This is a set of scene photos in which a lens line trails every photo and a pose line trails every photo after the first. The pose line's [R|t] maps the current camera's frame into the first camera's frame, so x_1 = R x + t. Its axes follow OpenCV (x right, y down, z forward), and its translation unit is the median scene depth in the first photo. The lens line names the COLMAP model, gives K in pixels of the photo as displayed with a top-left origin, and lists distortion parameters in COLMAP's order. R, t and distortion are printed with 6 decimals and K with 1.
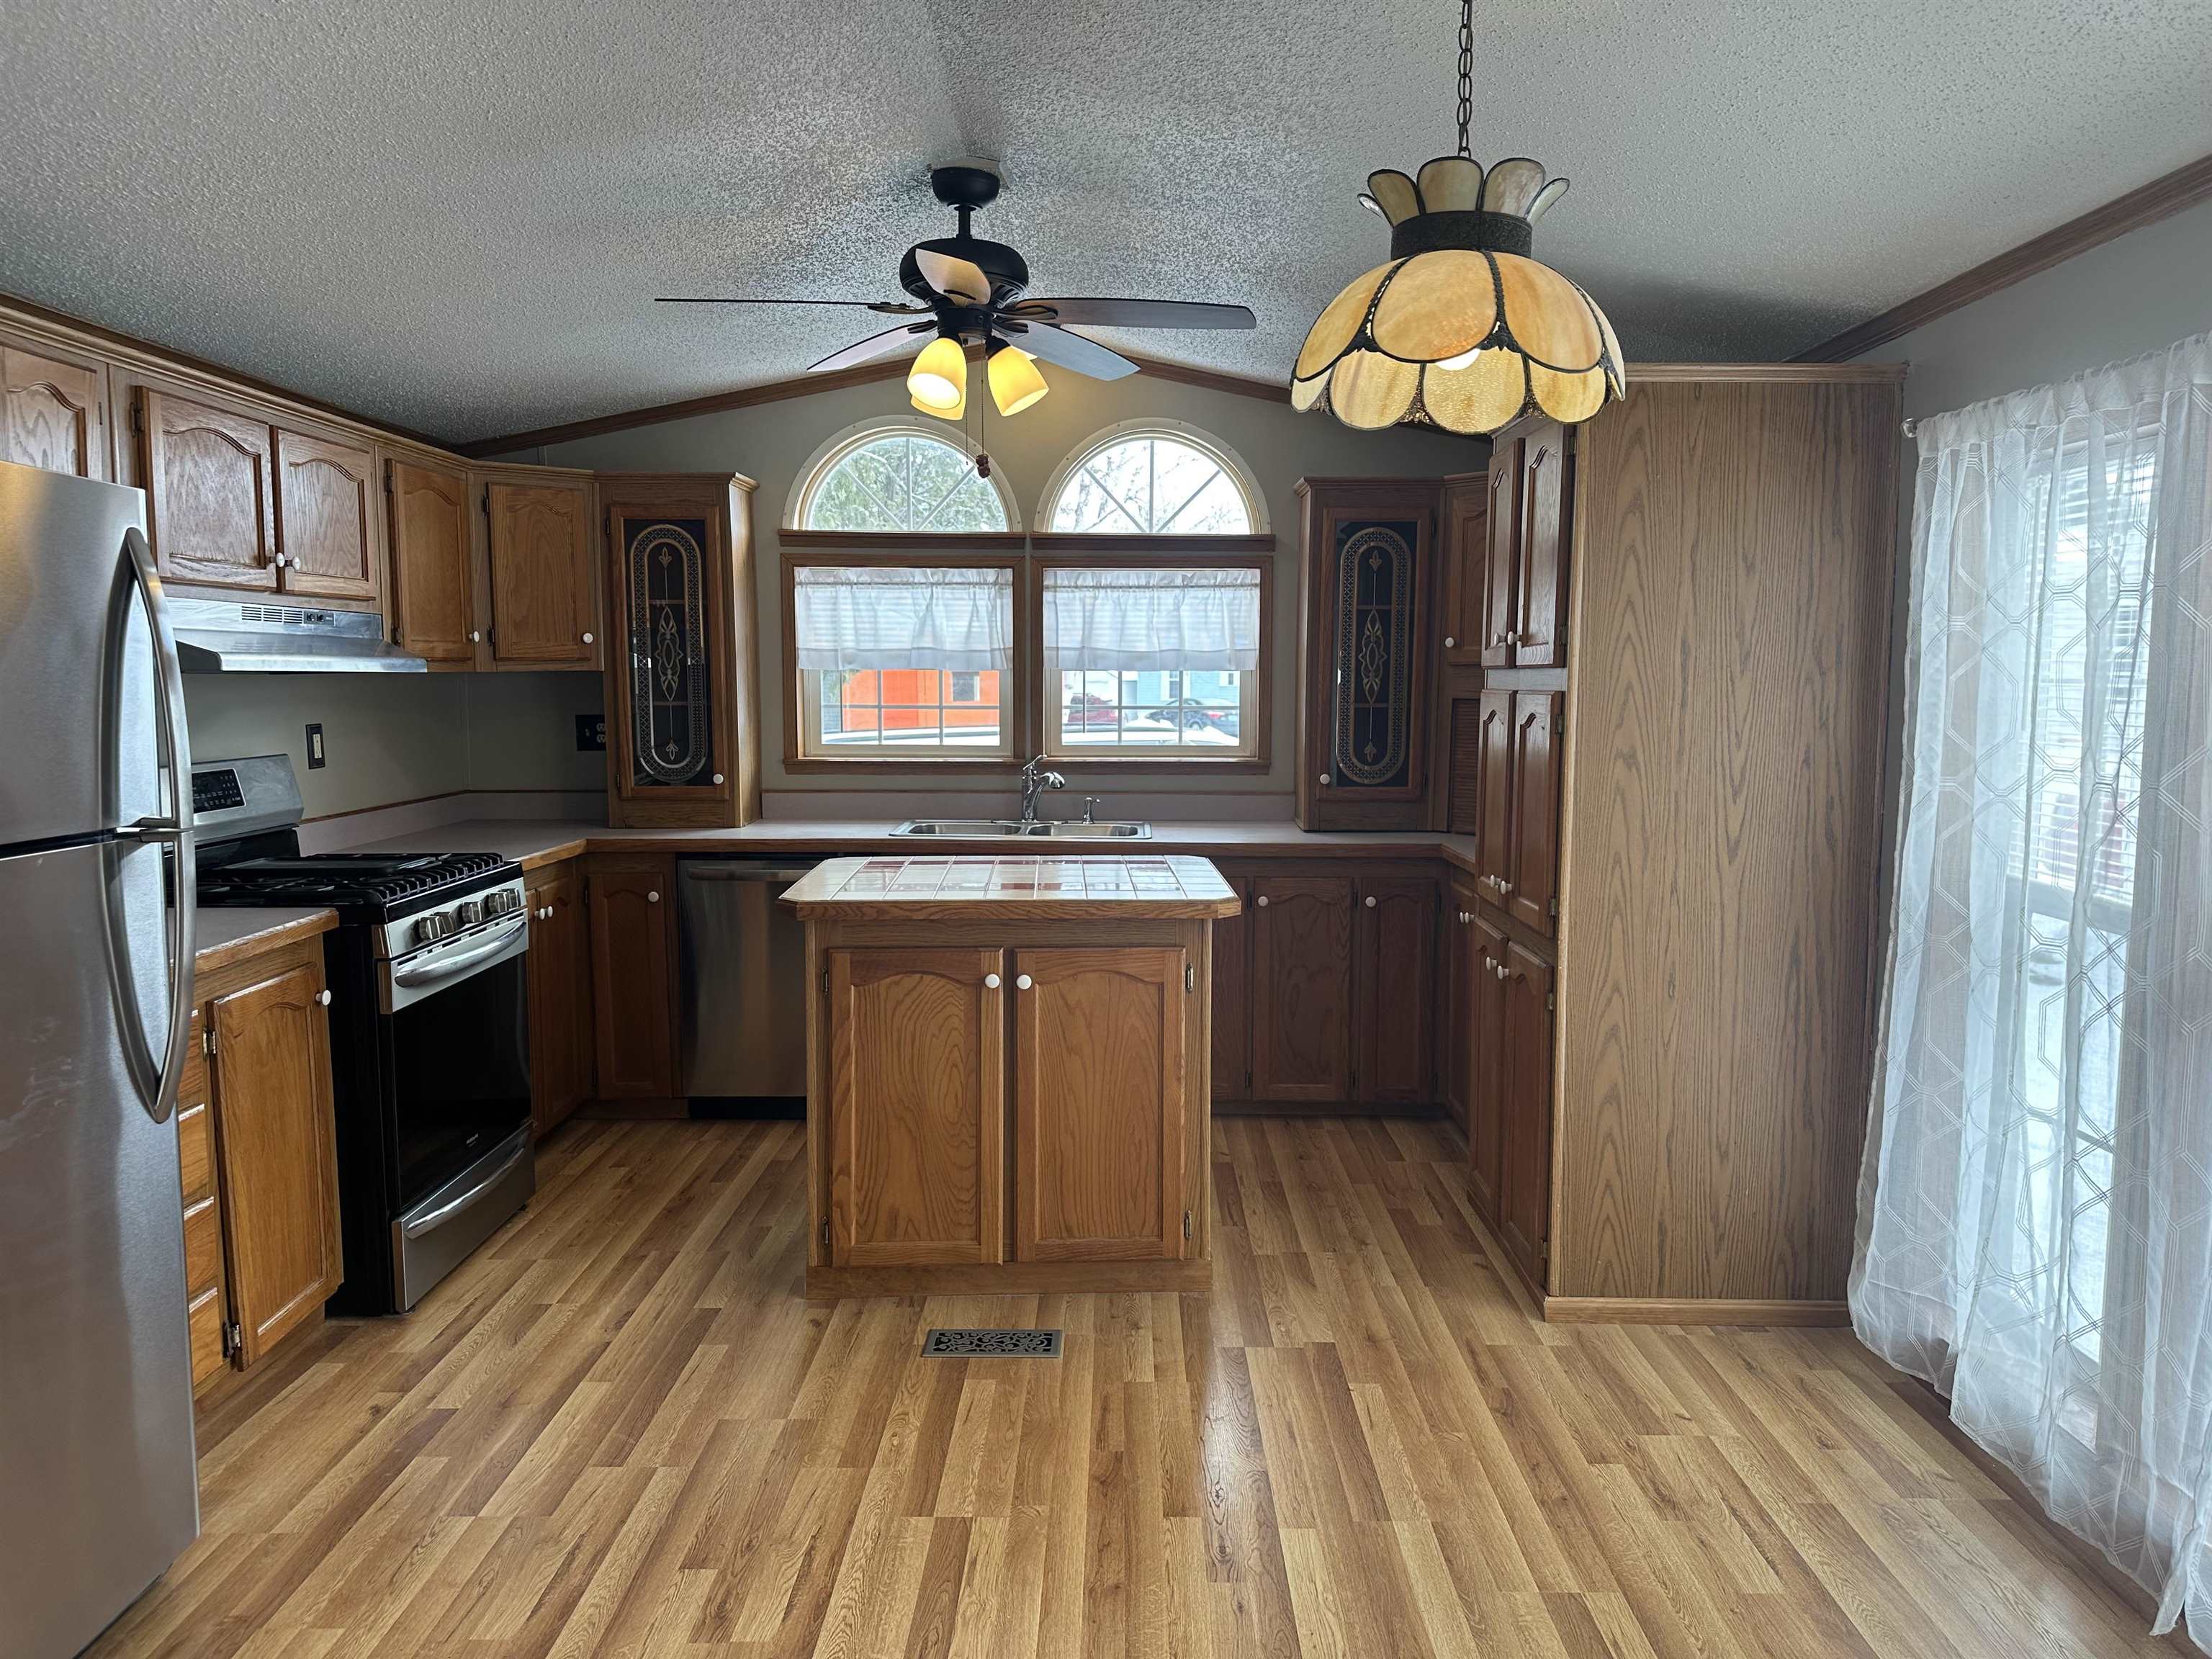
lens RADIAL K [[1543.7, 0, 1119.8], [0, 1543.7, 837.9], [0, 0, 1]] dist [0.072910, -0.095664]
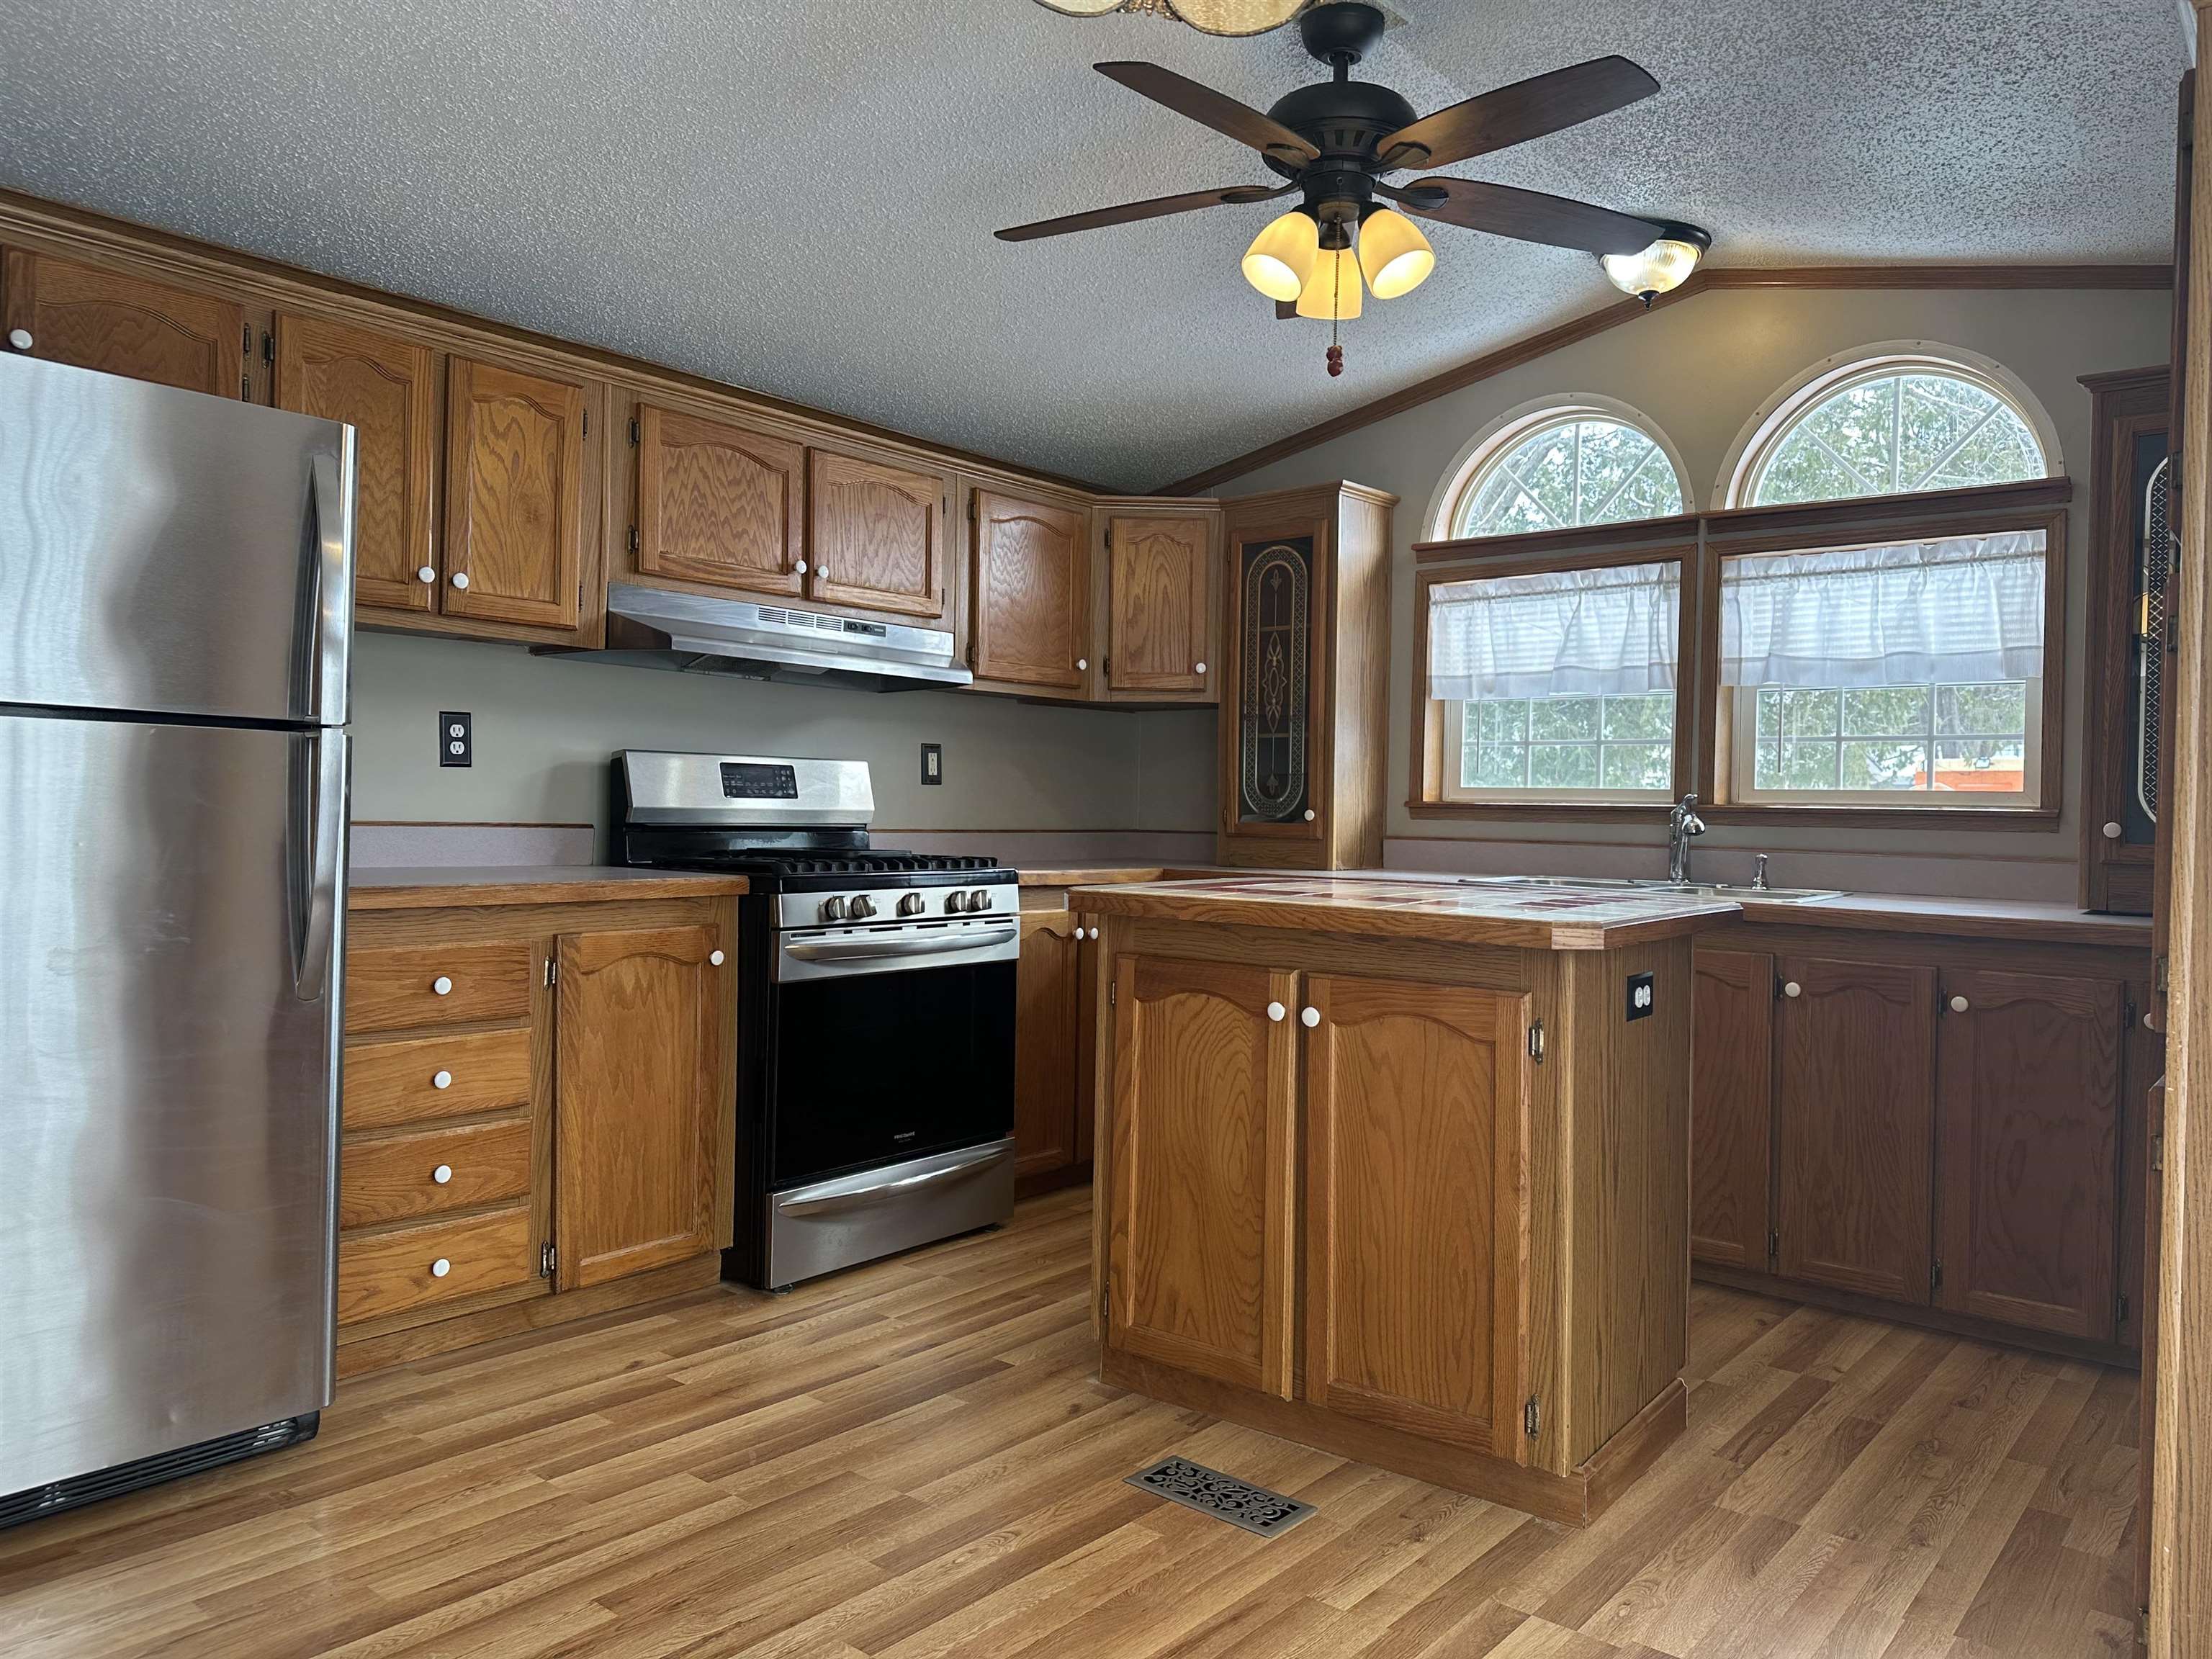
lens RADIAL K [[1543.7, 0, 1118.5], [0, 1543.7, 832.6], [0, 0, 1]] dist [0.072910, -0.095664]
pose [[0.768195, 0.022521, -0.639819, 0.342103], [-0.085784, 0.993990, -0.068009, 0.062887], [0.634442, 0.107130, 0.765510, 0.352441]]
